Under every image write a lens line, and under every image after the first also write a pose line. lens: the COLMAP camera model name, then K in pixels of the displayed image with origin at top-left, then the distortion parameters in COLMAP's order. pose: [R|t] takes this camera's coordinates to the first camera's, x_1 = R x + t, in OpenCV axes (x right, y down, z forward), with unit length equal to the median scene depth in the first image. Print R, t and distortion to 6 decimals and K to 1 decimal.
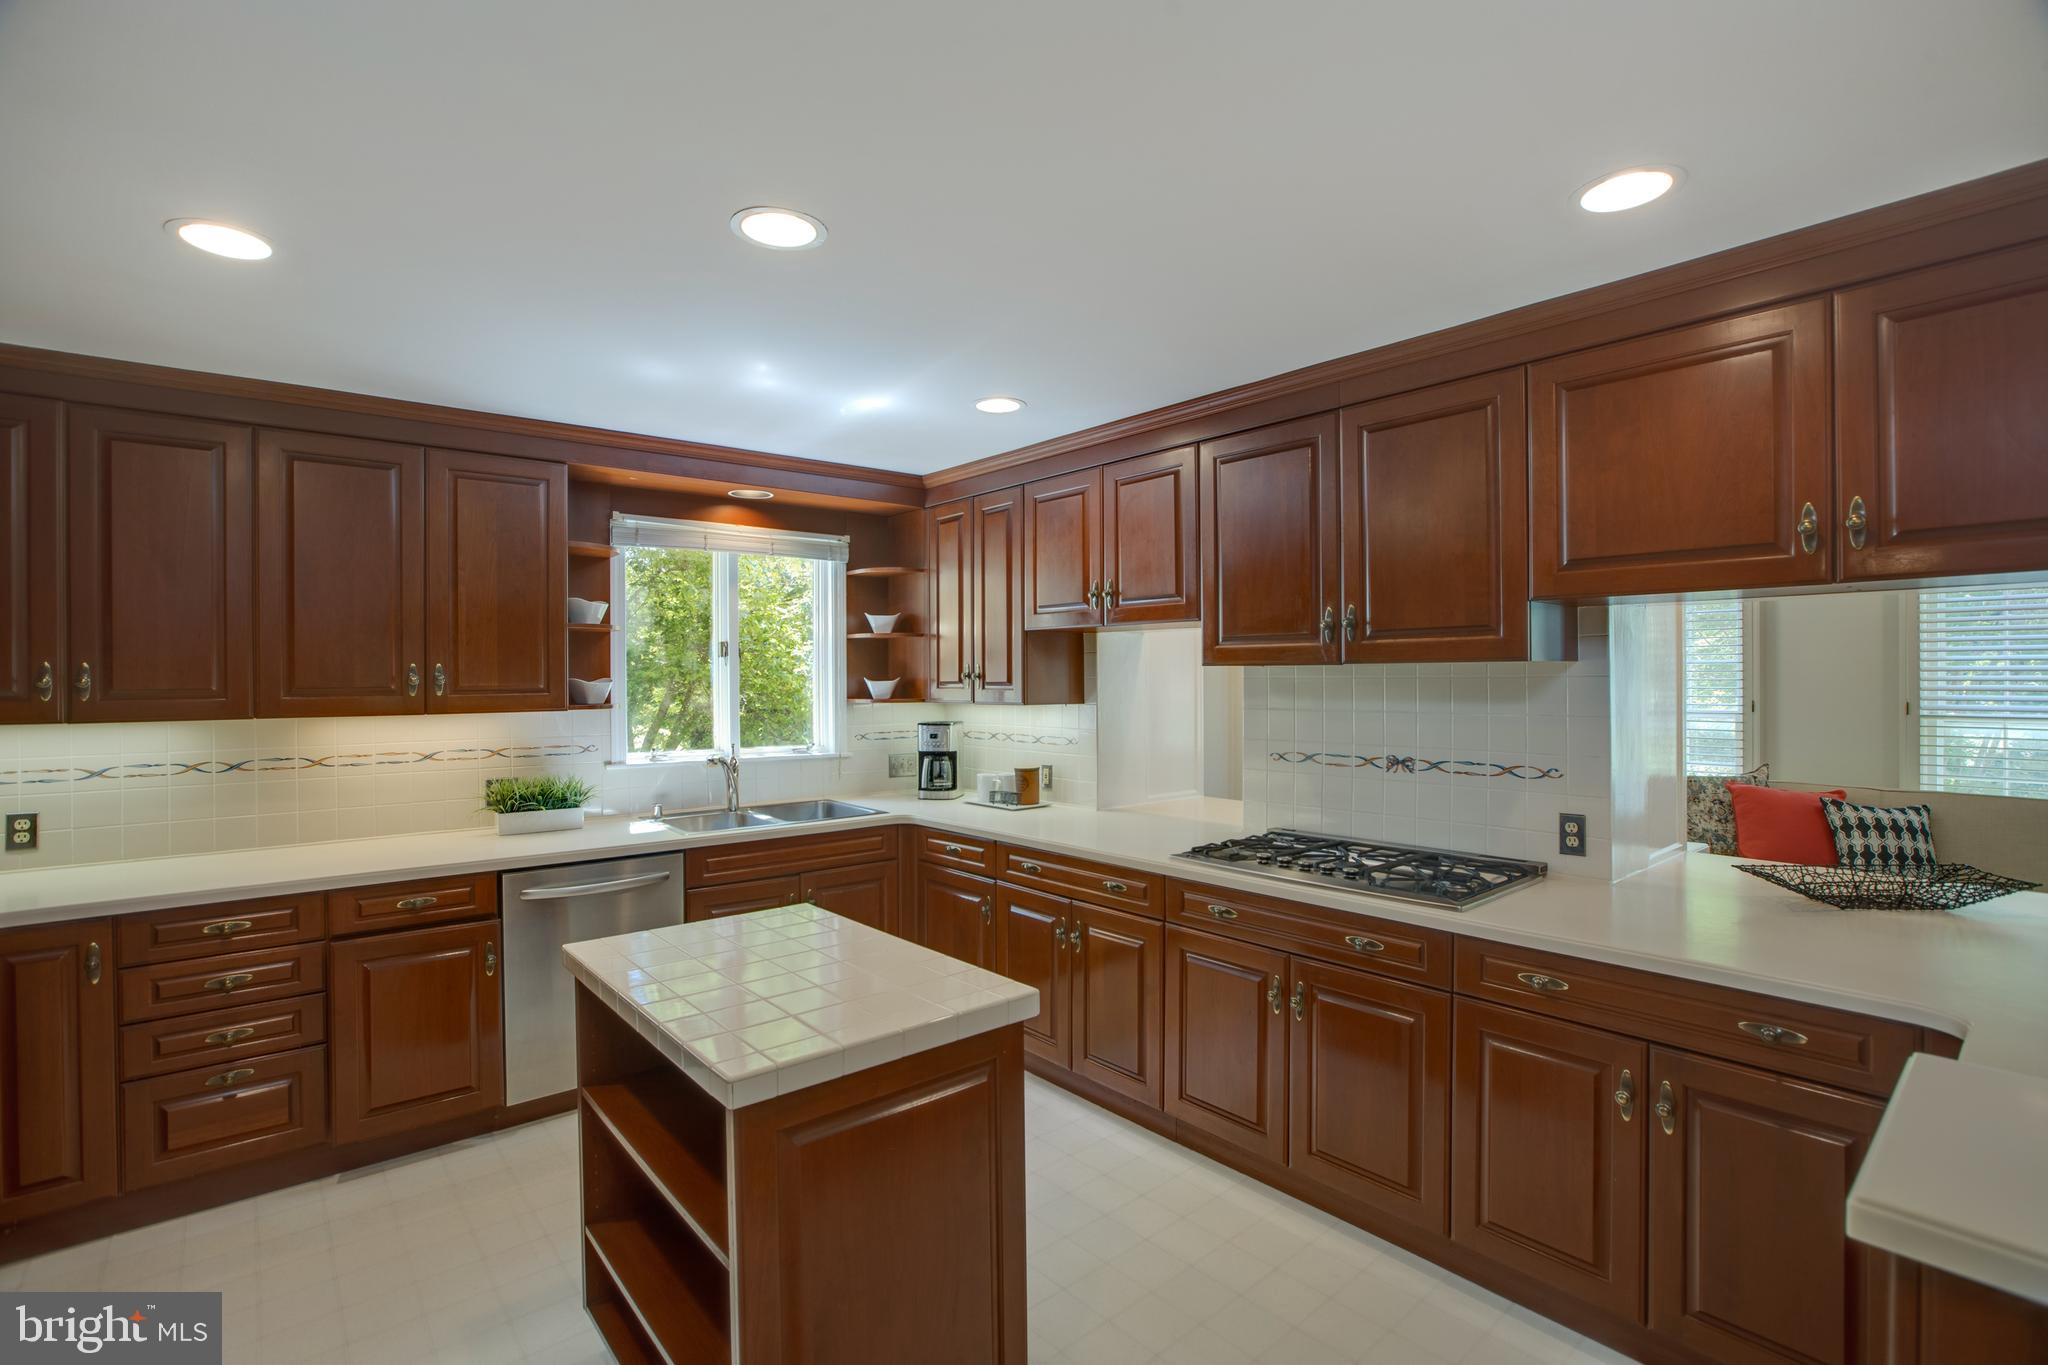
lens RADIAL K [[934.0, 0, 1017.2], [0, 934.0, 677.0], [0, 0, 1]] dist [-0.044102, 0.013637]
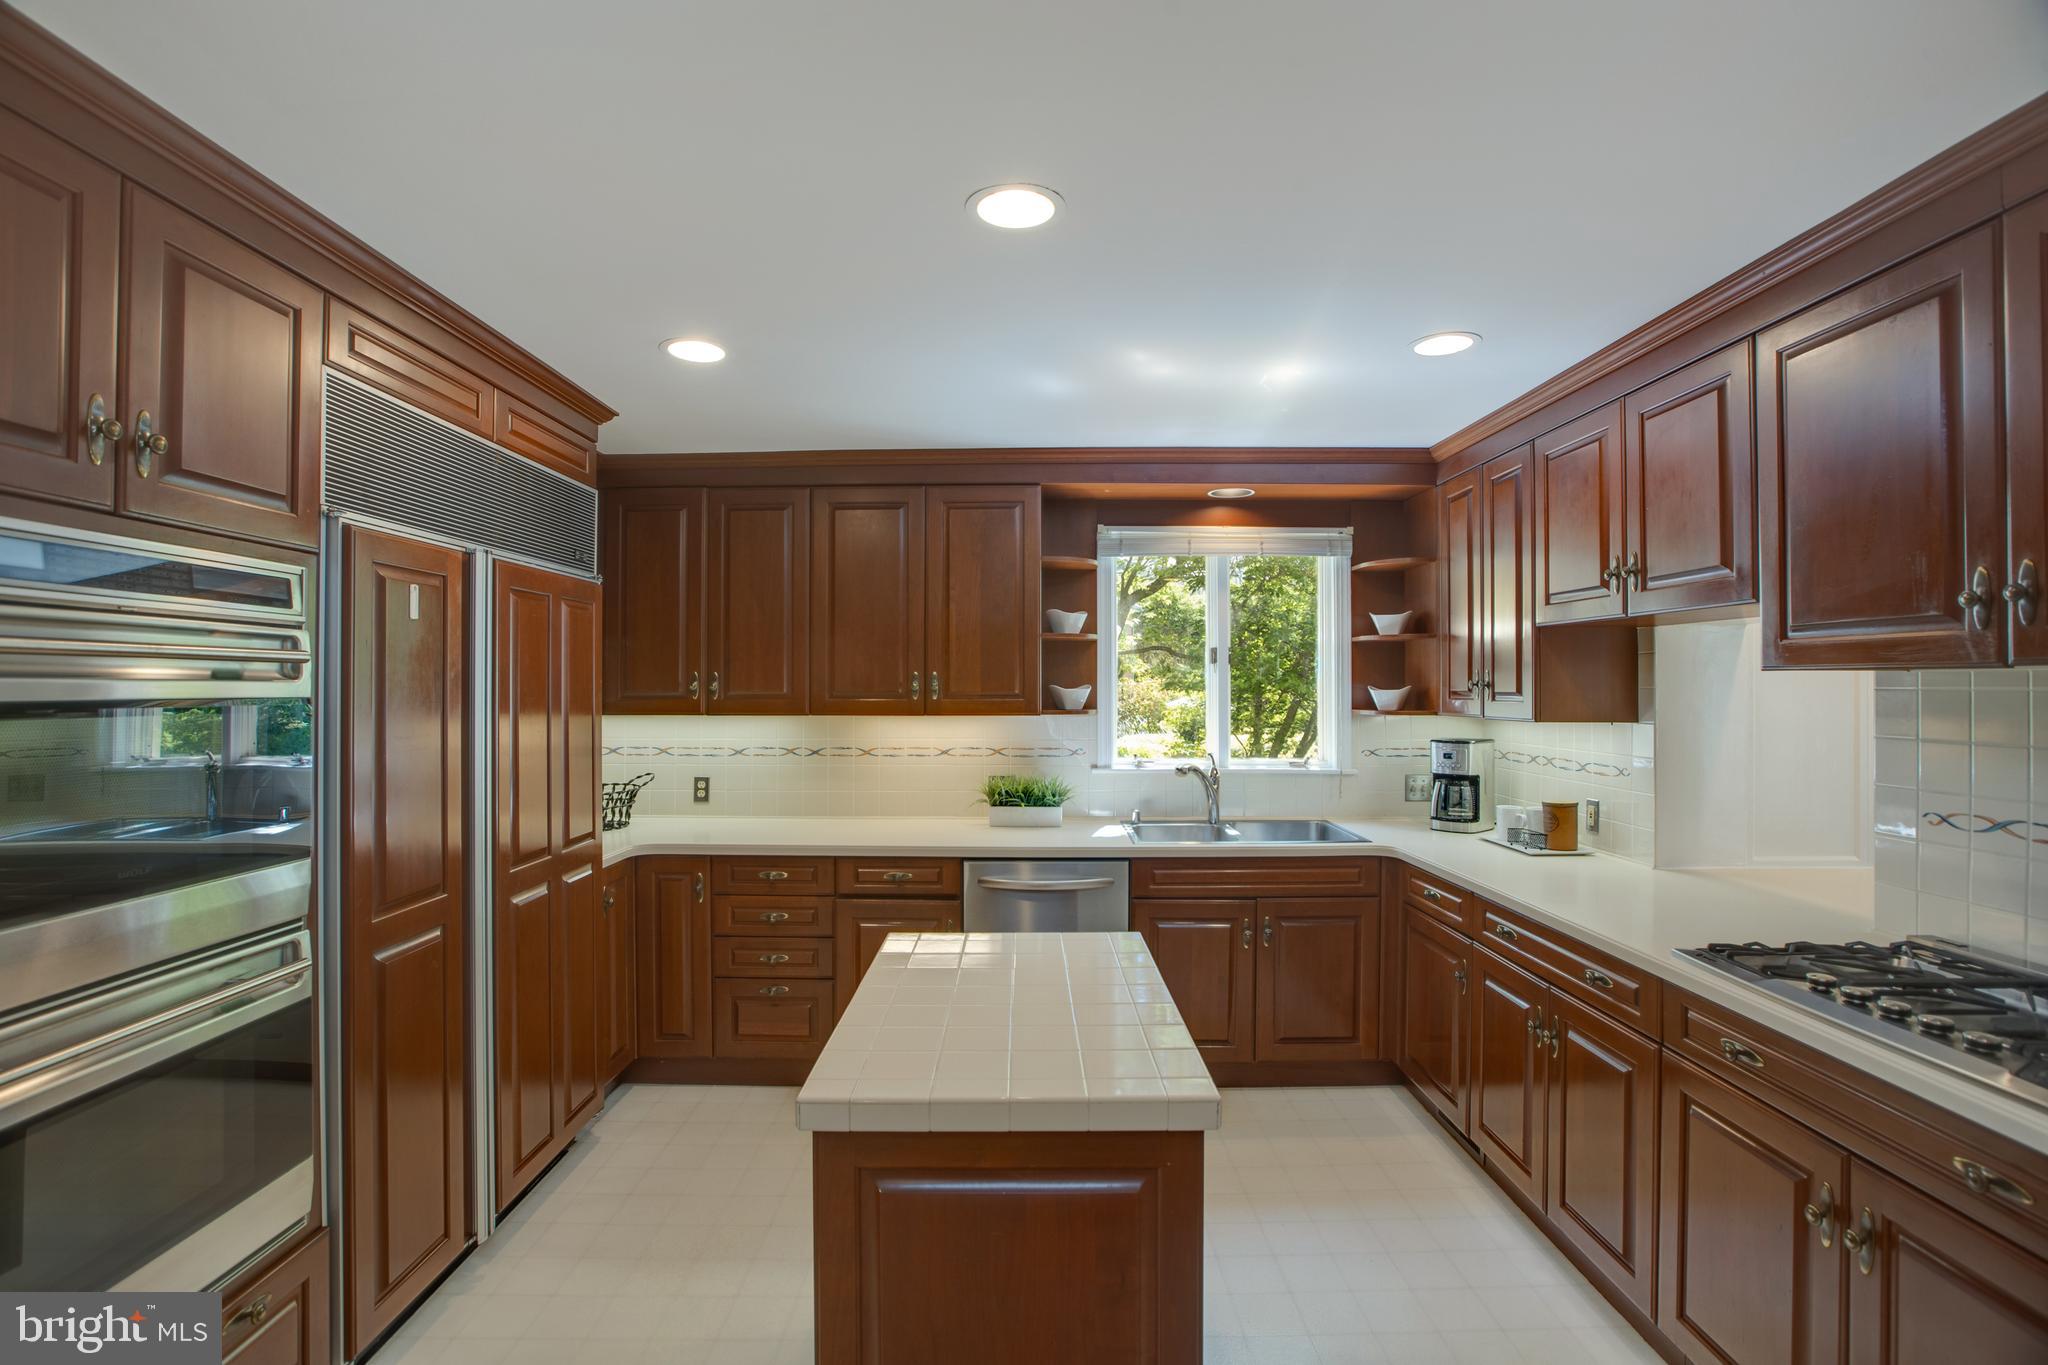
lens RADIAL K [[934.0, 0, 1036.5], [0, 934.0, 679.9], [0, 0, 1]] dist [-0.044102, 0.013637]
pose [[0.769859, 0.001601, -0.638213, 0.197806], [-0.004020, 0.999989, -0.002341, -0.001843], [0.638202, 0.004368, 0.769857, 0.160372]]
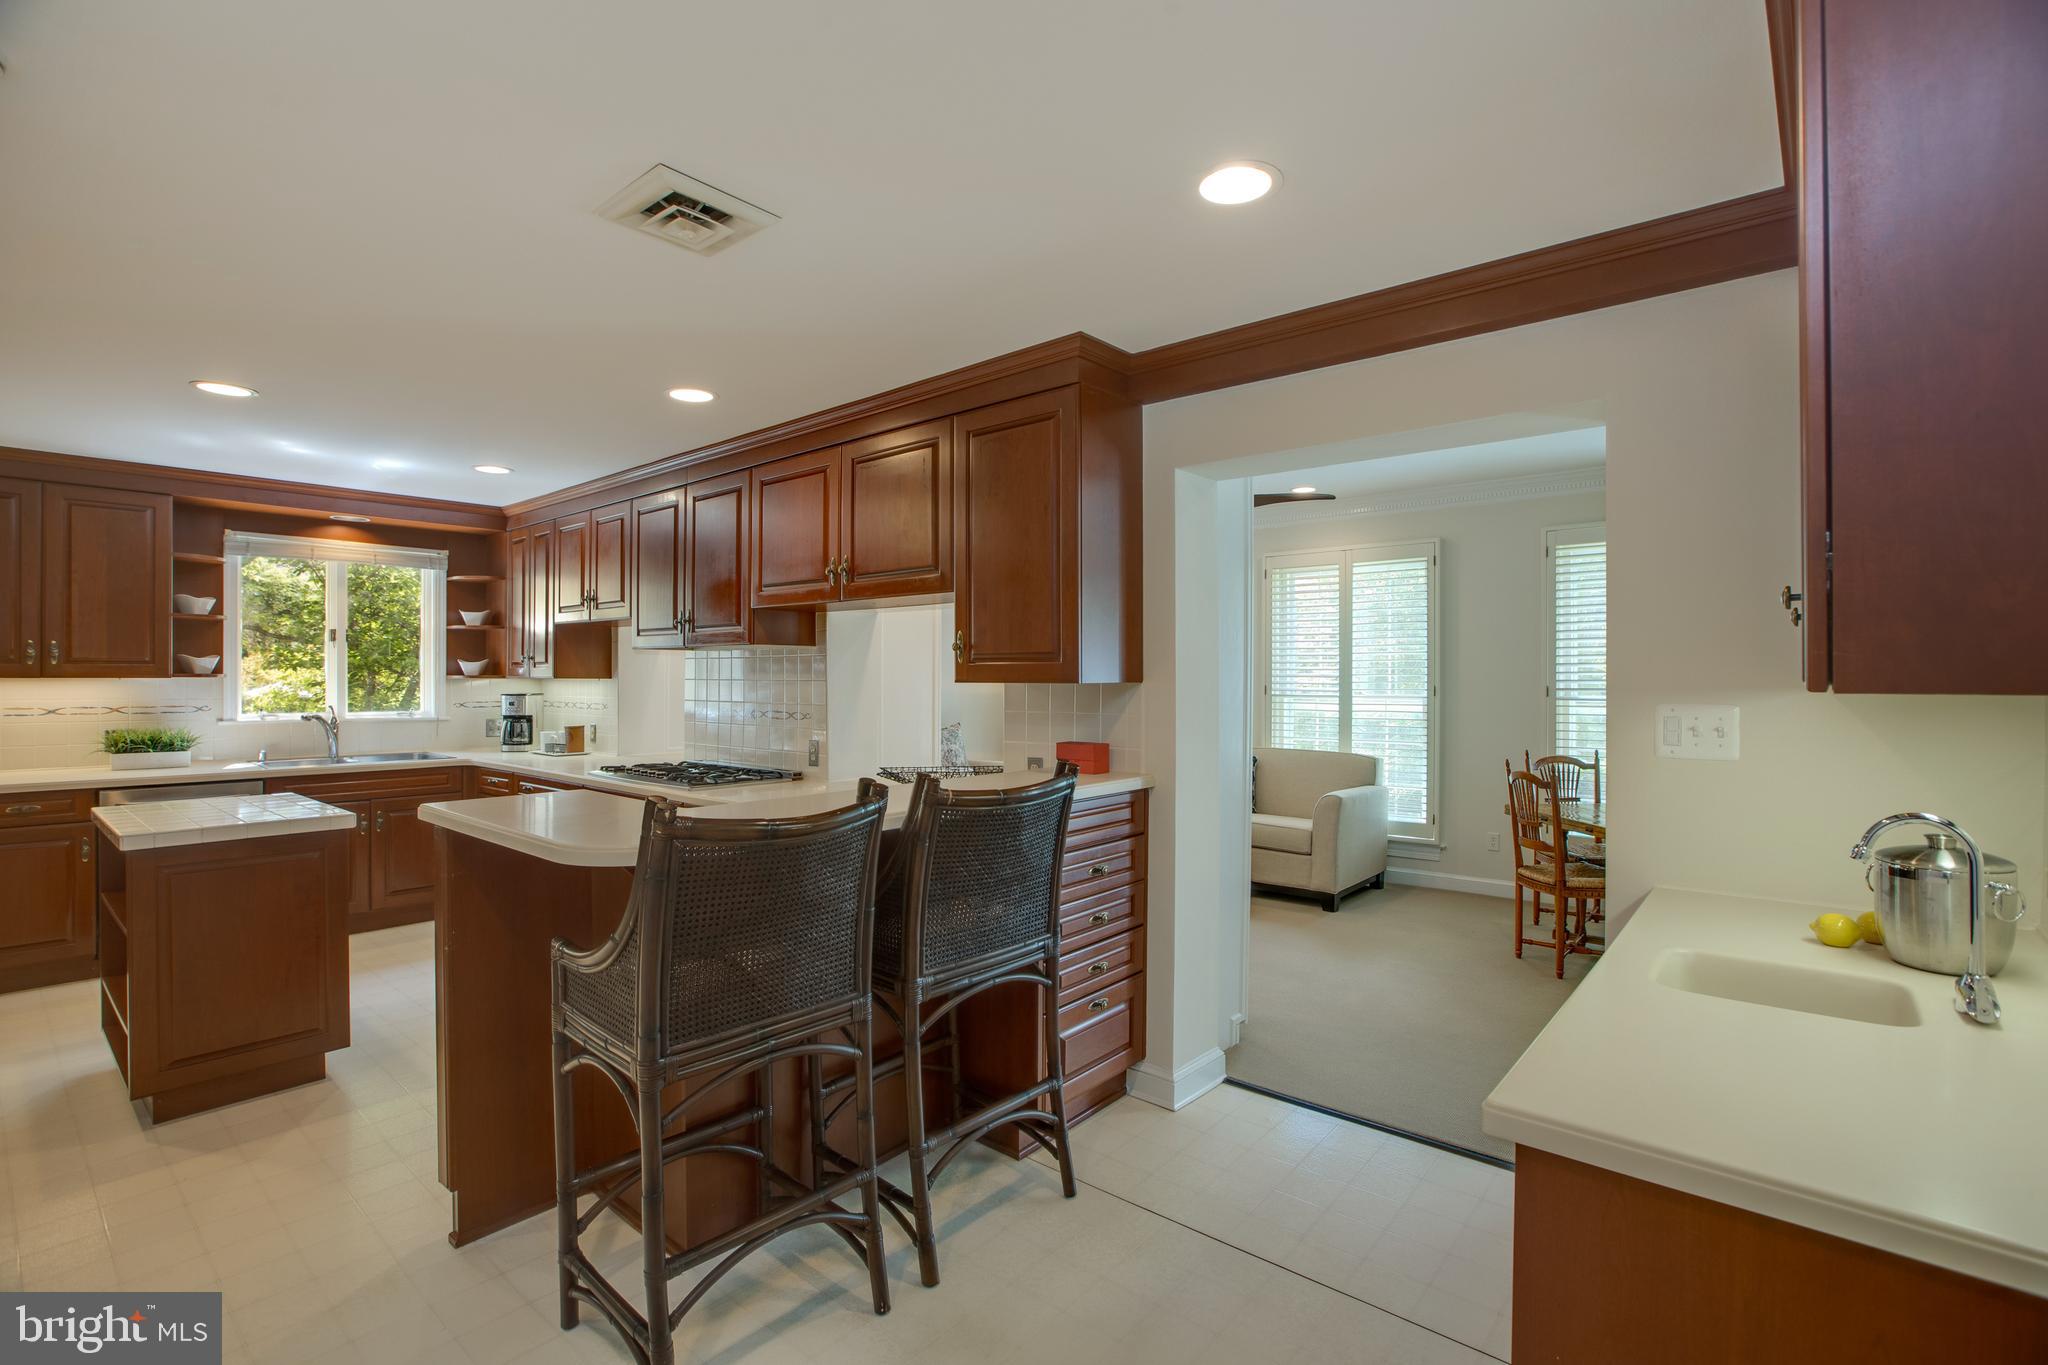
lens RADIAL K [[934.0, 0, 1031.0], [0, 934.0, 677.9], [0, 0, 1]] dist [-0.044102, 0.013637]
pose [[0.986272, 0.007559, 0.164956, 0.530968], [-0.007838, 0.999969, 0.001041, 0.025020], [-0.164943, -0.002319, 0.986300, -0.514958]]
